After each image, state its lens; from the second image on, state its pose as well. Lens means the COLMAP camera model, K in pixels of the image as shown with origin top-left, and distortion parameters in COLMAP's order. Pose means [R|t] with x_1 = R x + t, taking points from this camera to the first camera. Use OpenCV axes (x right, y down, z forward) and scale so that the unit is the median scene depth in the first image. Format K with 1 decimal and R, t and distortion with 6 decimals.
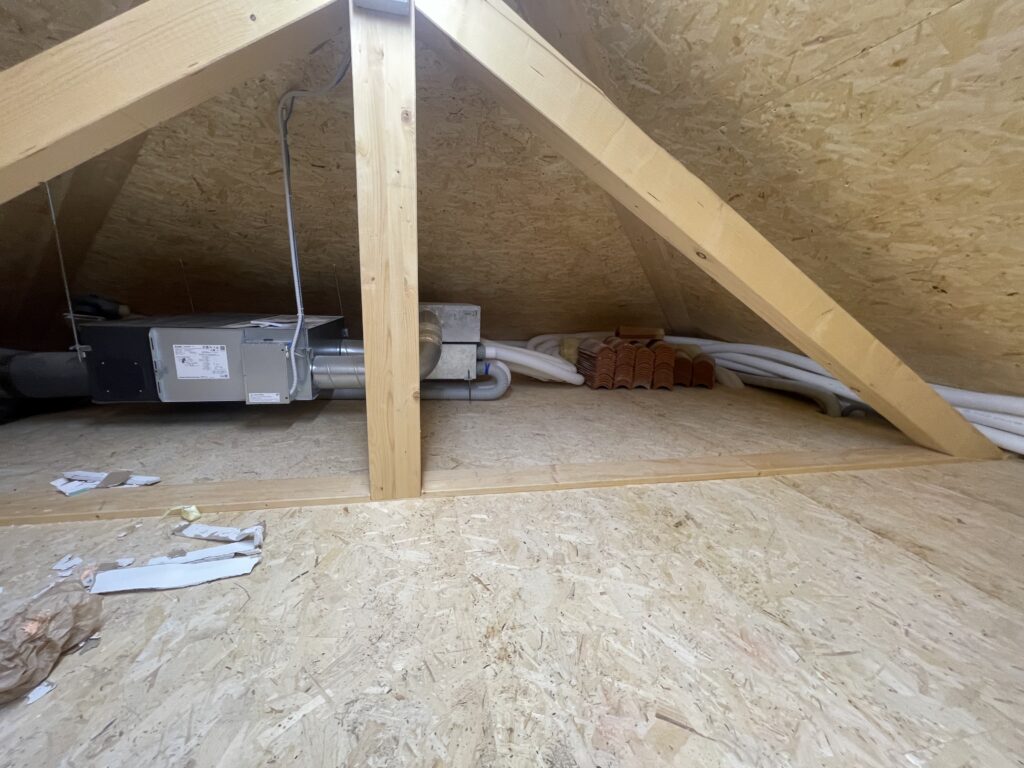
lens RADIAL K [[415.3, 0, 509.1], [0, 415.3, 386.2], [0, 0, 1]] dist [0.001650, 0.000249]
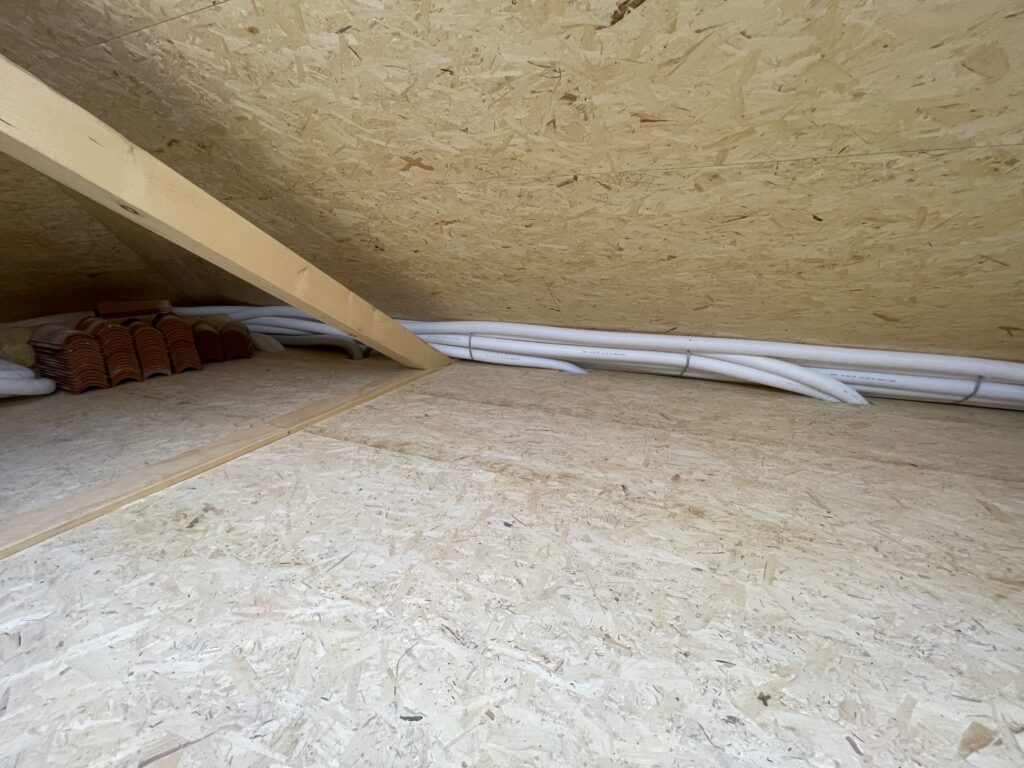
lens RADIAL K [[415.3, 0, 506.3], [0, 415.3, 384.2], [0, 0, 1]] dist [0.001650, 0.000249]
pose [[0.573114, -0.265656, 0.775221, 0.181569], [0.199254, 0.962781, 0.182623, 0.018680], [-0.794883, 0.049802, 0.604716, -0.081780]]
